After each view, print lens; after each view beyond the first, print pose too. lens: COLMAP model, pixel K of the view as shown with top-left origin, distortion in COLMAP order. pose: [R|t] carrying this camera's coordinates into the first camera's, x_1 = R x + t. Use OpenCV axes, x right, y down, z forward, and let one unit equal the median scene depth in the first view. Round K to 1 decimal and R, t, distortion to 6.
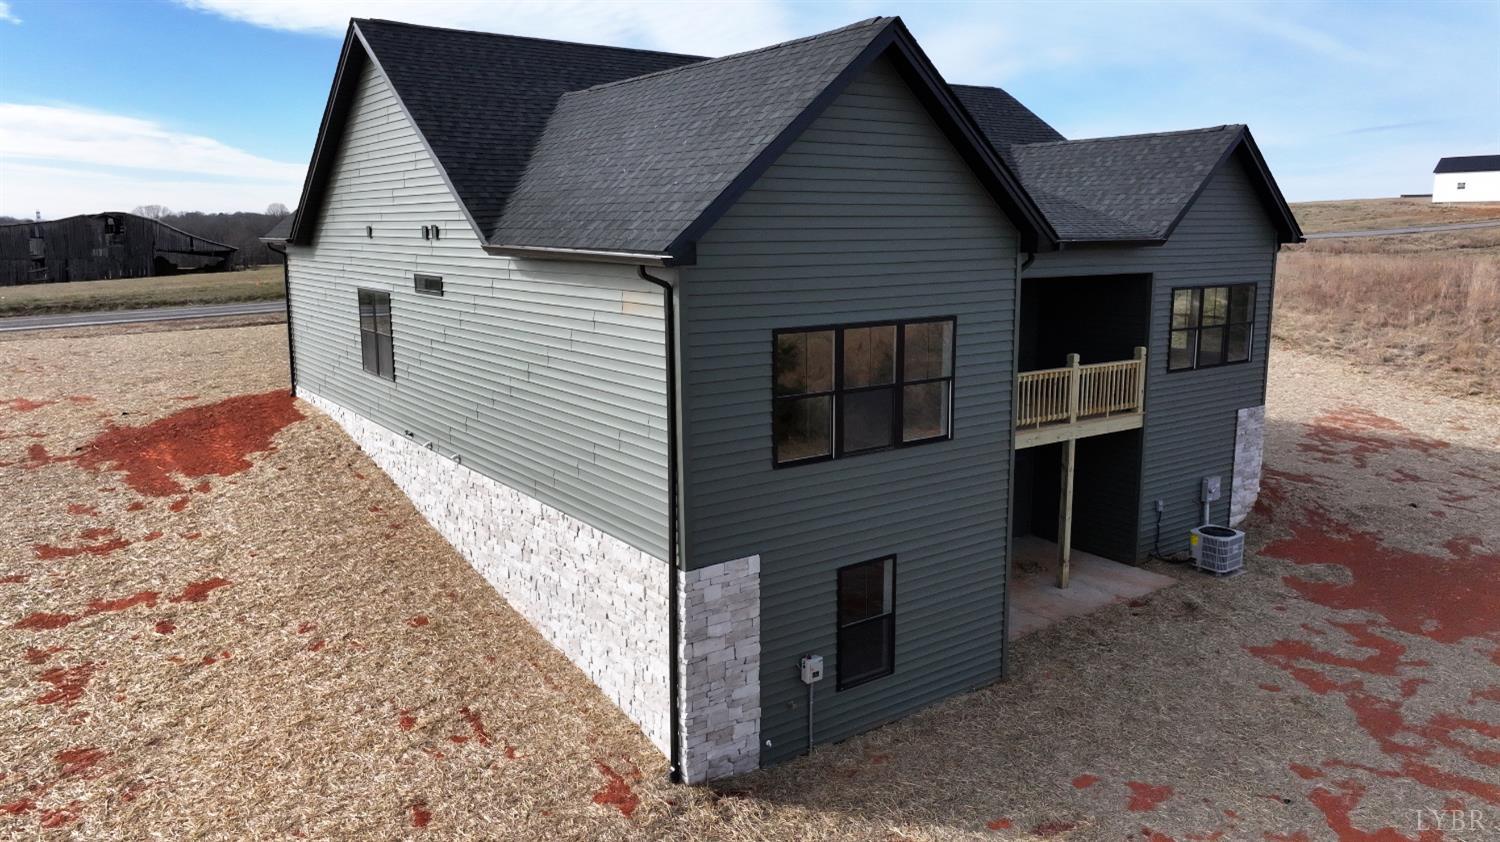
lens RADIAL K [[1059.0, 0, 750.0], [0, 1059.0, 421.0], [0, 0, 1]] dist [-0.004970, -0.002184]
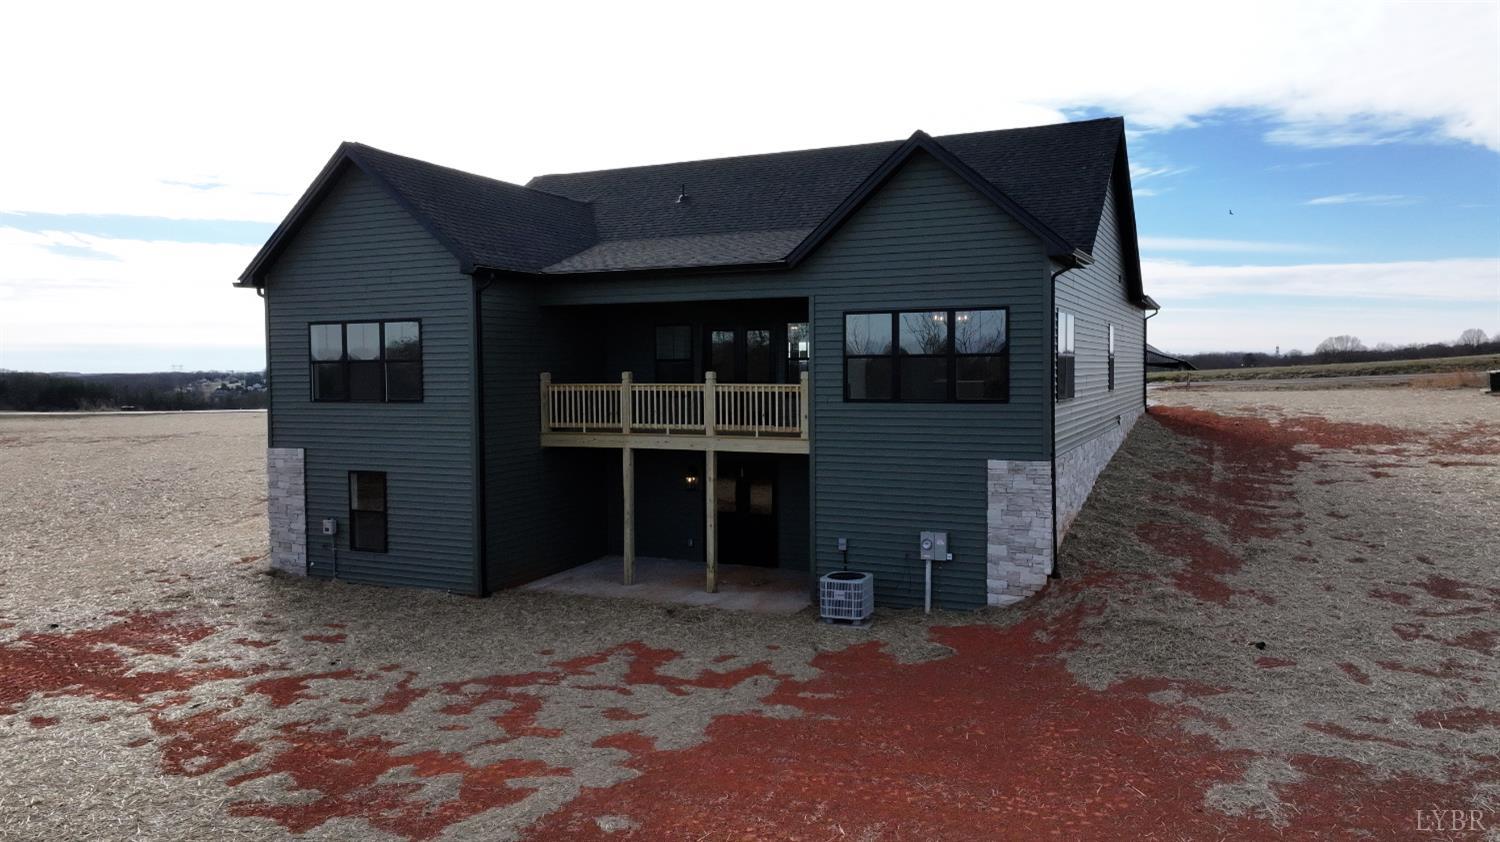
lens RADIAL K [[1059.0, 0, 750.0], [0, 1059.0, 421.0], [0, 0, 1]] dist [-0.004970, -0.002184]
pose [[0.488610, 0.042118, -0.871485, 1.433897], [-0.150029, 0.988012, -0.036366, 0.022888], [0.859507, 0.148517, 0.489071, 0.567066]]
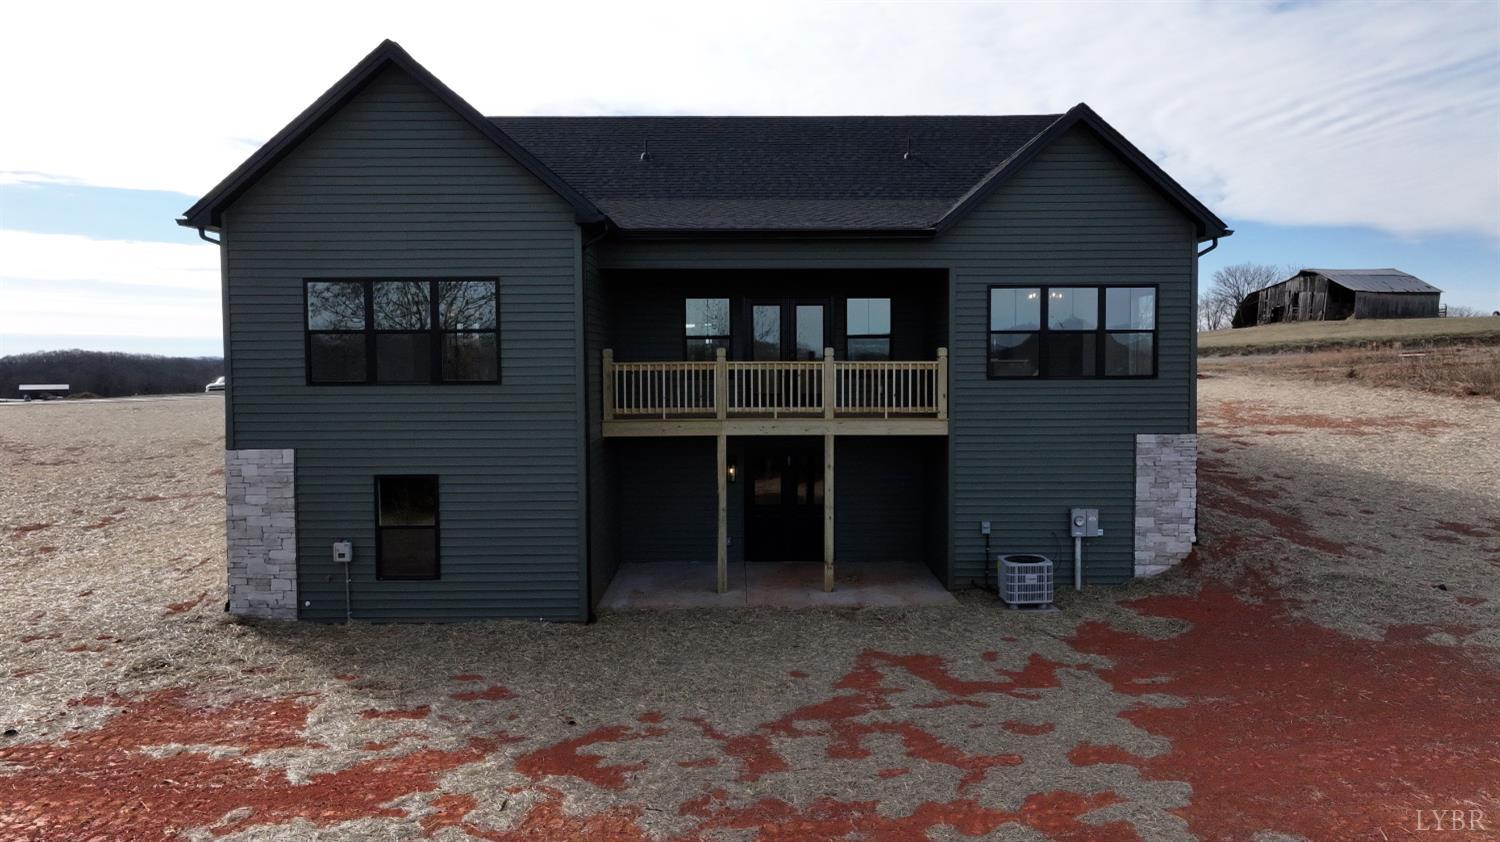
lens RADIAL K [[1059.0, 0, 750.0], [0, 1059.0, 421.0], [0, 0, 1]] dist [-0.004970, -0.002184]
pose [[0.814491, 0.030589, -0.579369, 0.919372], [-0.100954, 0.990847, -0.089610, 0.112303], [0.571325, 0.131476, 0.810125, 0.183283]]
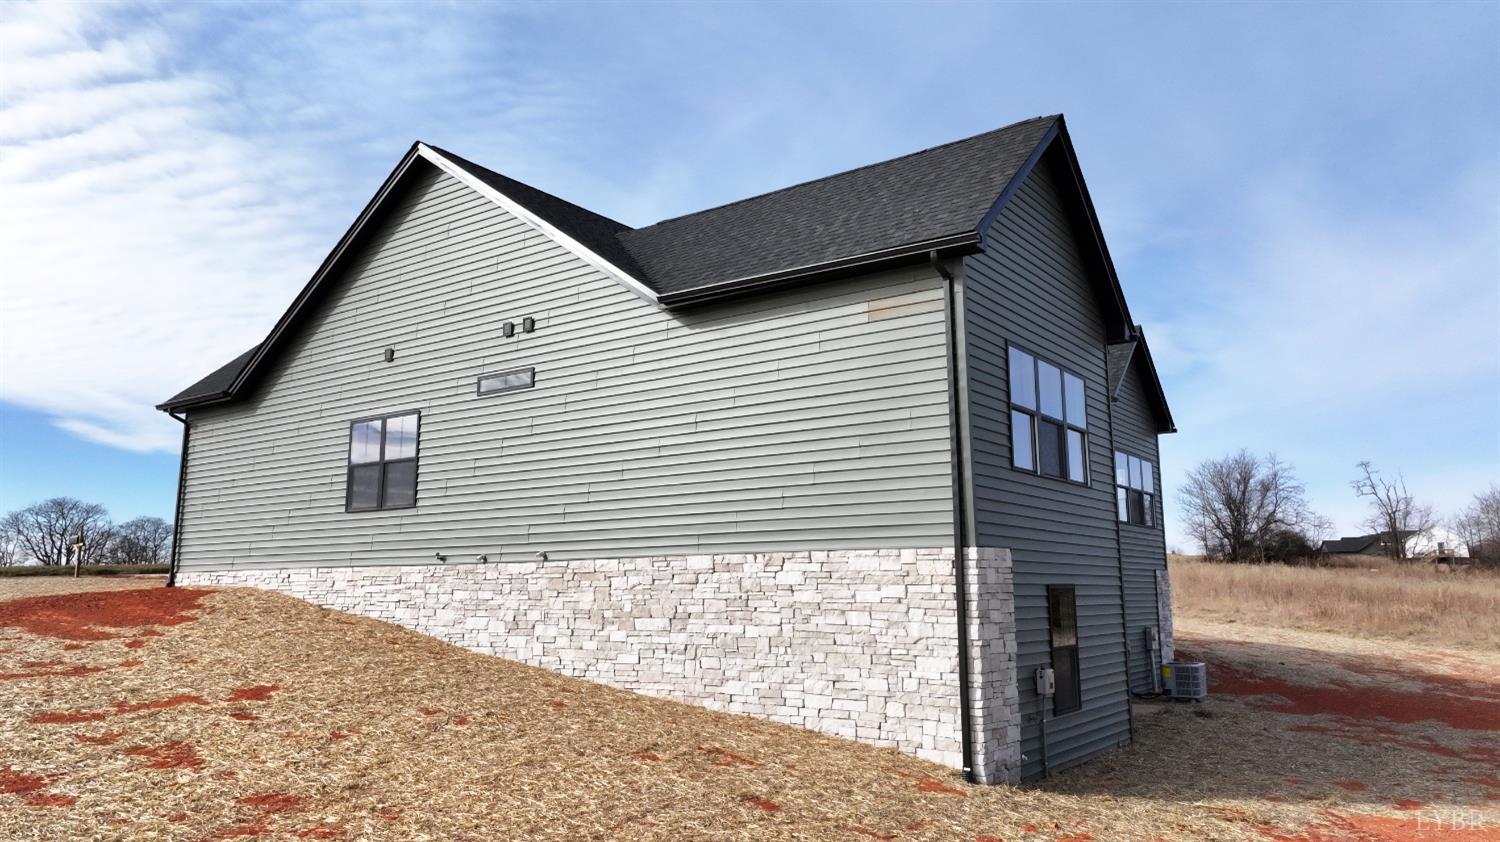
lens RADIAL K [[1059.0, 0, 750.0], [0, 1059.0, 421.0], [0, 0, 1]] dist [-0.004970, -0.002184]
pose [[0.949192, 0.049668, 0.310754, -0.409674], [0.058164, 0.942767, -0.328342, 0.244384], [-0.309277, 0.329734, 0.891977, 0.091811]]
